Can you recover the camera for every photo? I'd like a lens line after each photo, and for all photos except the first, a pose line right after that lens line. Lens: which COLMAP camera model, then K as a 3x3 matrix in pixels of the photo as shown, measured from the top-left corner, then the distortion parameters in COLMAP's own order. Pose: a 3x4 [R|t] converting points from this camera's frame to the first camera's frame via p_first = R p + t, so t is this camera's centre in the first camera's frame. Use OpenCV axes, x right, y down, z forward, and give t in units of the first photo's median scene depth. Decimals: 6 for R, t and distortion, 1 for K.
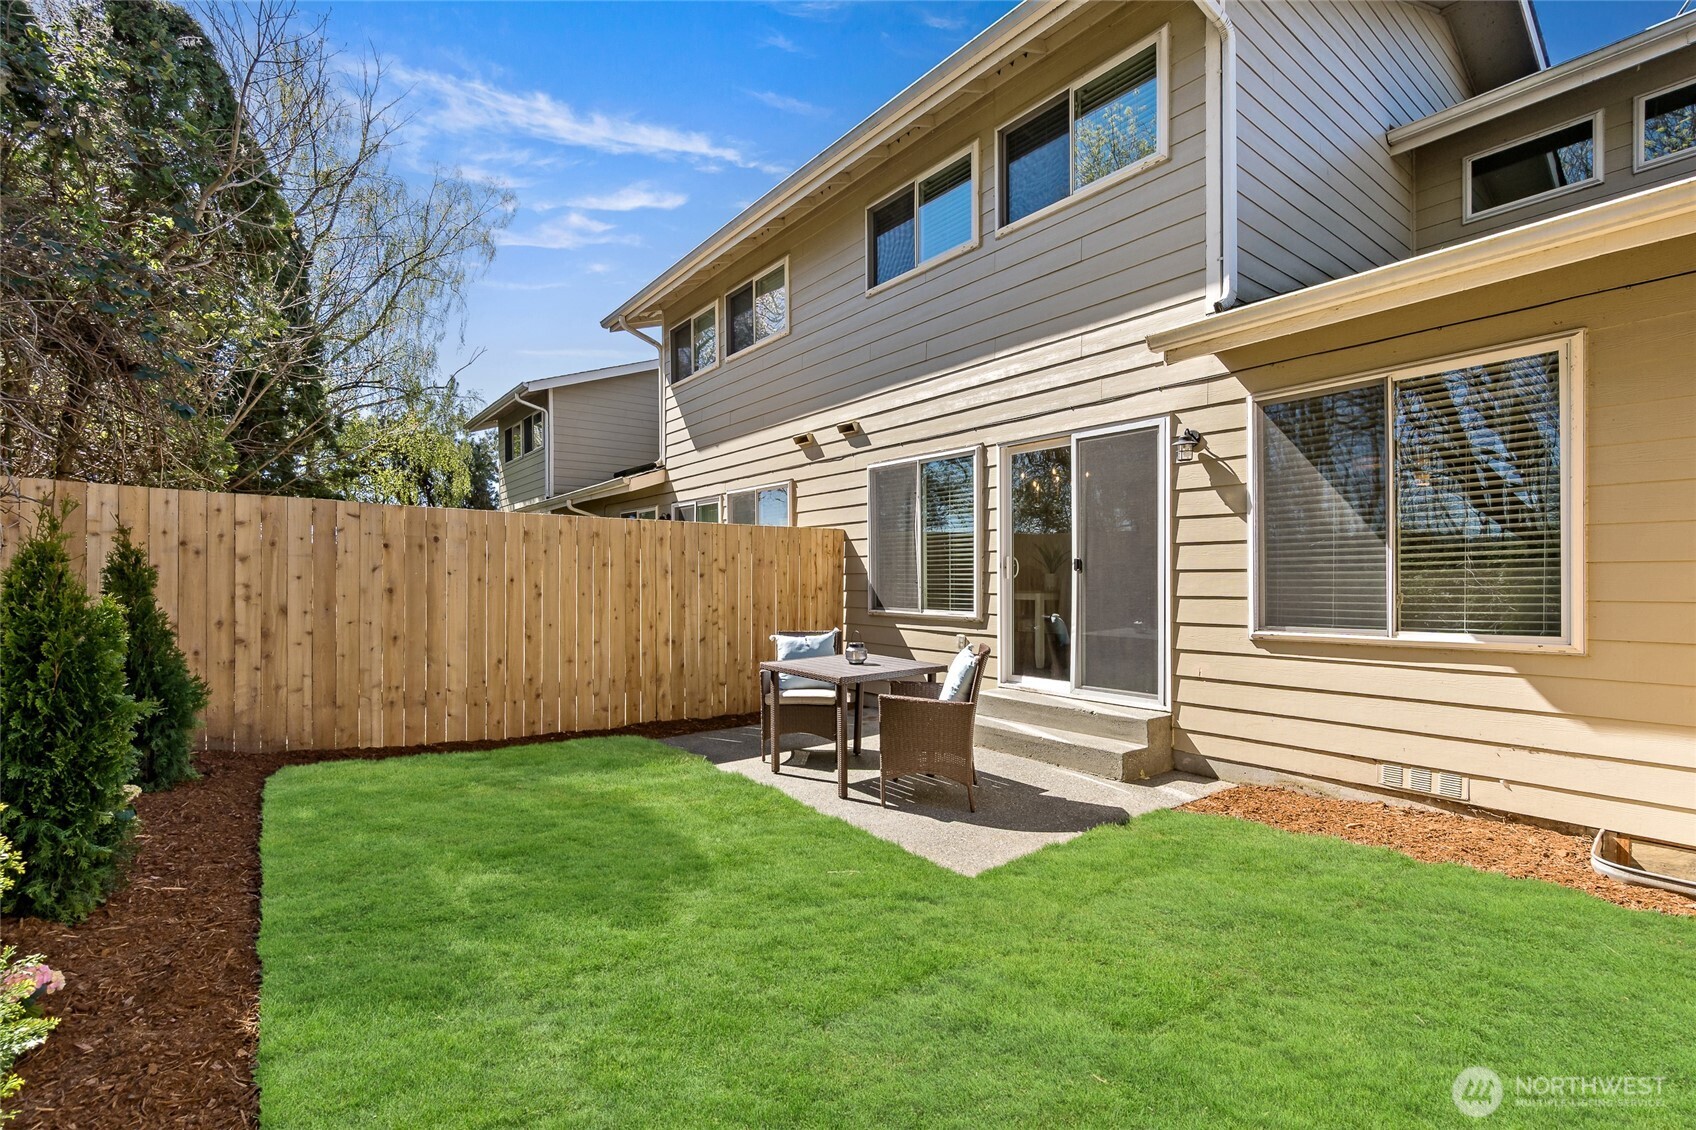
lens RADIAL K [[747.6, 0, 819.1], [0, 747.6, 592.4], [0, 0, 1]] dist [-0.003417, 0.000249]
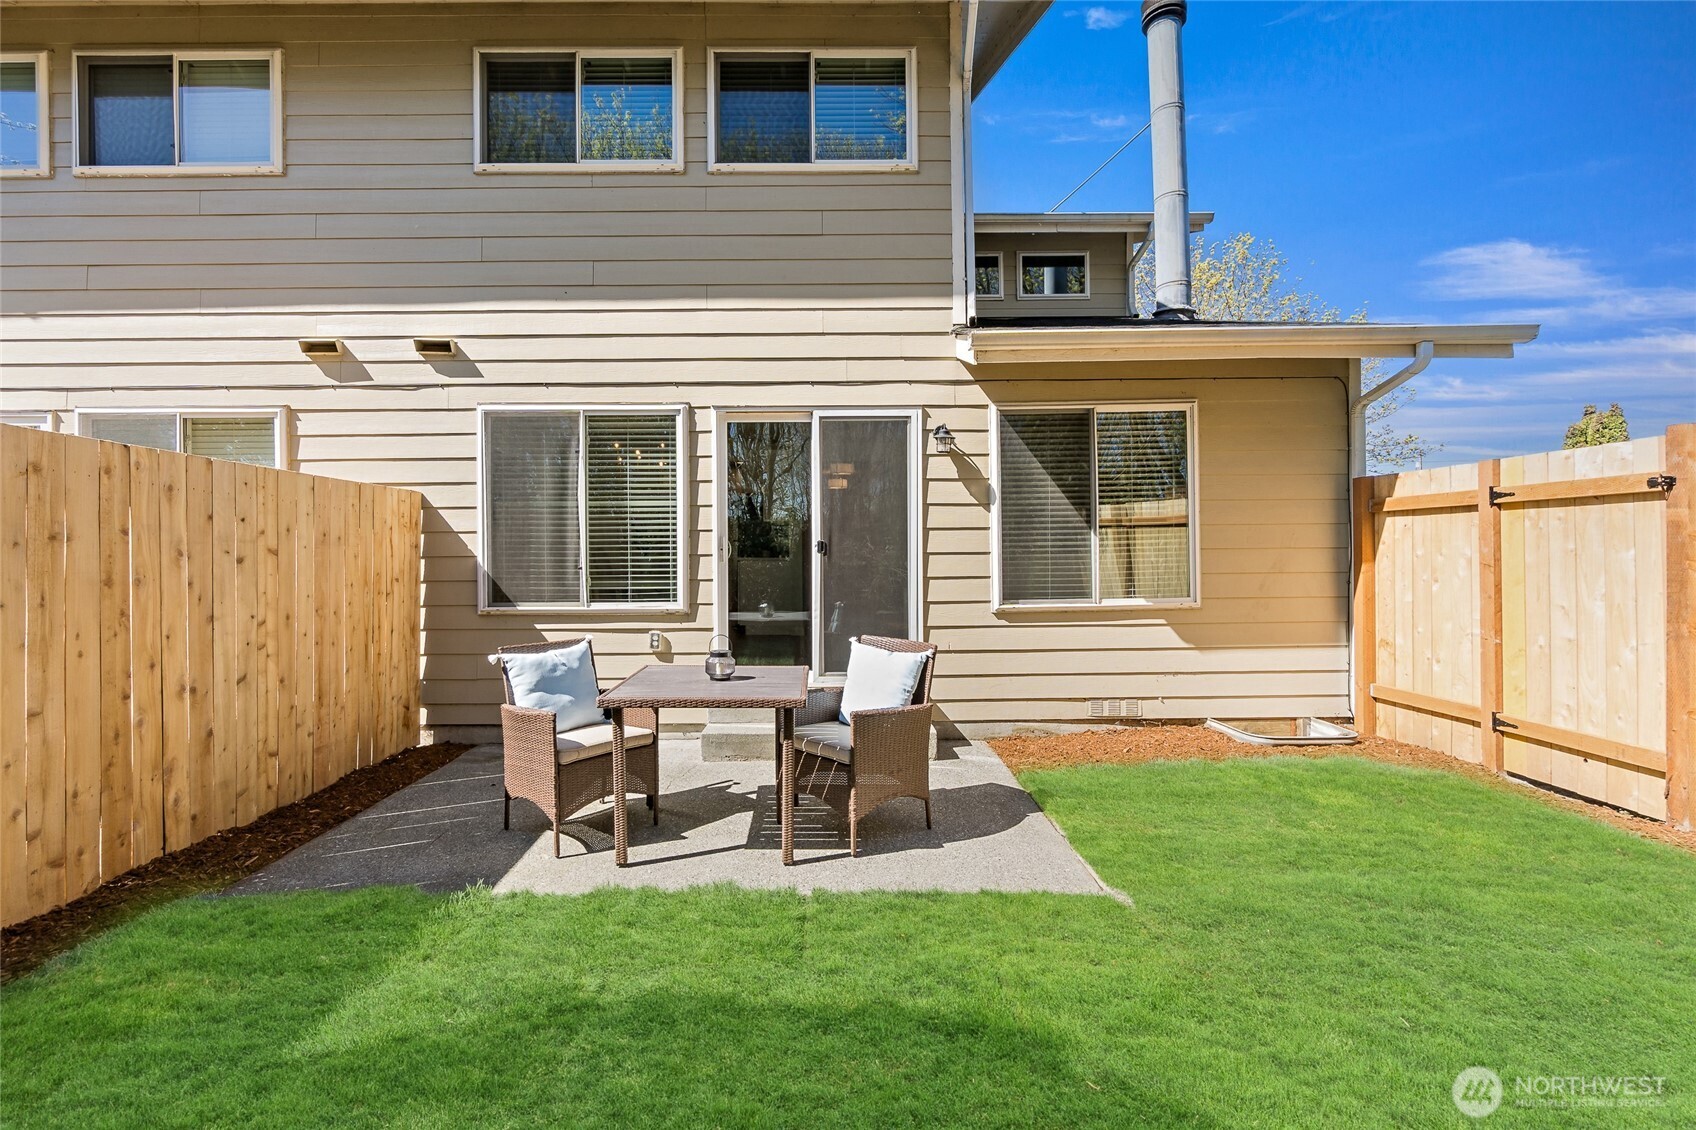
lens RADIAL K [[747.6, 0, 845.5], [0, 747.6, 555.6], [0, 0, 1]] dist [-0.003417, 0.000249]
pose [[0.596339, 0.000149, 0.802733, -0.360704], [0.021462, 0.999640, -0.016130, -0.008794], [-0.802446, 0.026847, 0.596121, 0.357343]]
